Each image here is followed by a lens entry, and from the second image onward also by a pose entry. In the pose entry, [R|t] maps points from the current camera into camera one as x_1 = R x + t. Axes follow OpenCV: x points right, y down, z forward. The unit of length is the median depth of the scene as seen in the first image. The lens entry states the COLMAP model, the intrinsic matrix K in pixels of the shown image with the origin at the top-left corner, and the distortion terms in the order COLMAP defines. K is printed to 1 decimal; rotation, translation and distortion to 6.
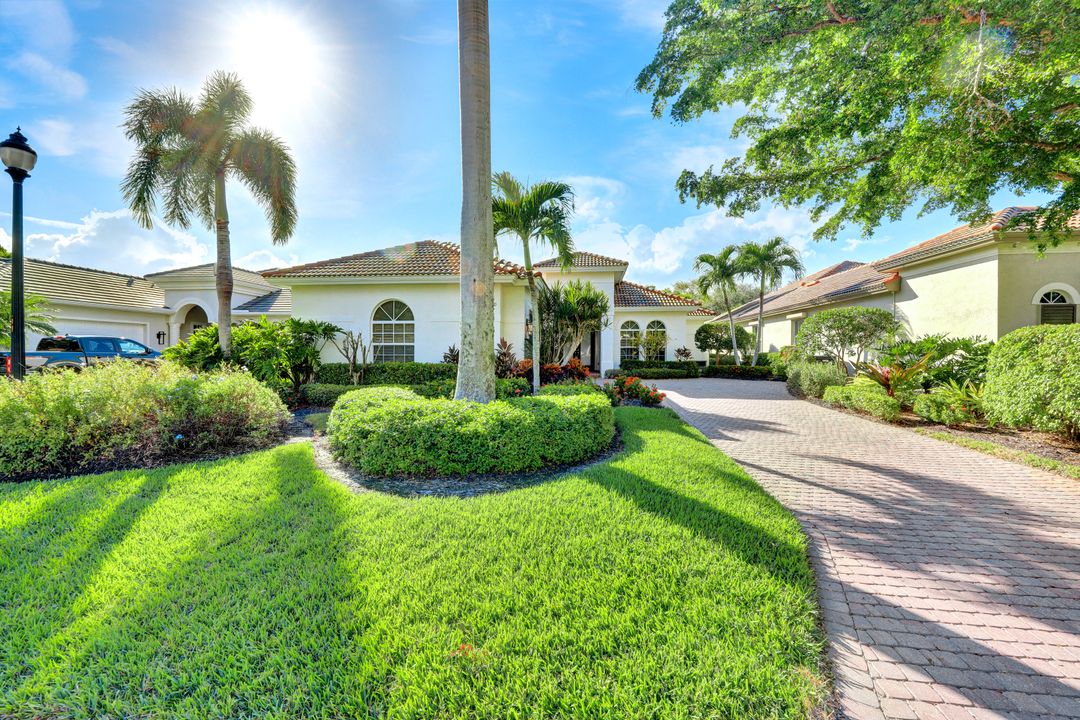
lens RADIAL K [[436.0, 0, 543.1], [0, 436.0, 358.8], [0, 0, 1]] dist [0.001952, -0.000056]
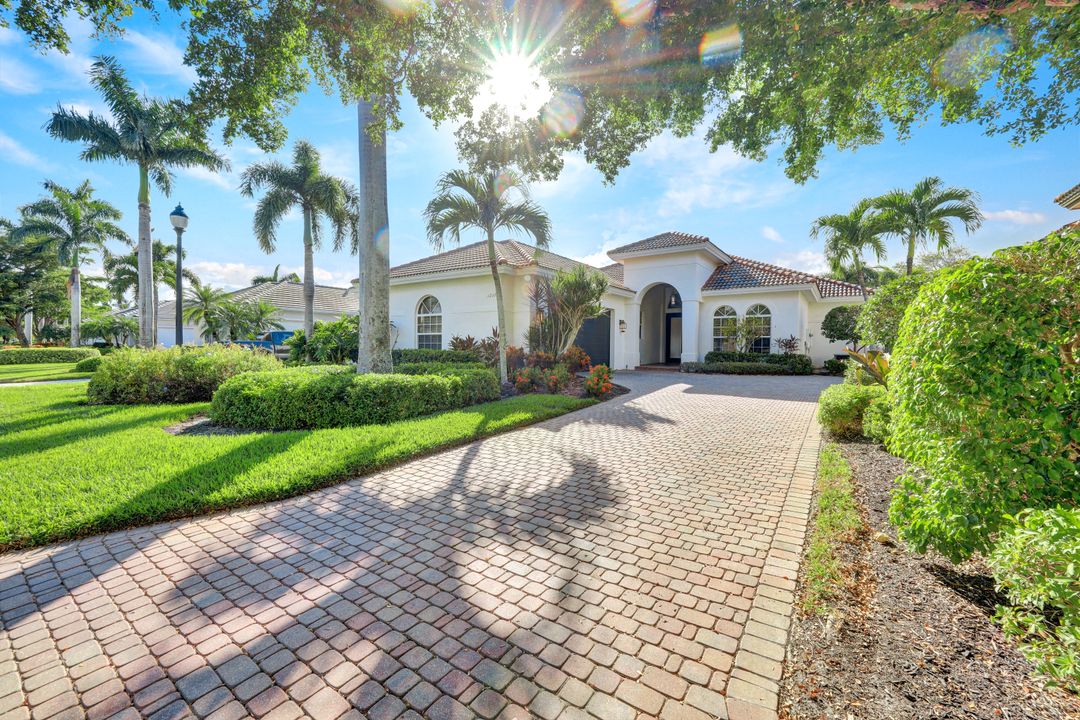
lens RADIAL K [[436.0, 0, 535.5], [0, 436.0, 362.2], [0, 0, 1]] dist [0.001952, -0.000056]
pose [[0.876869, 0.020026, -0.480312, 0.322232], [-0.011753, 0.999726, 0.020224, 0.010413], [0.480586, -0.012089, 0.876864, 0.077595]]
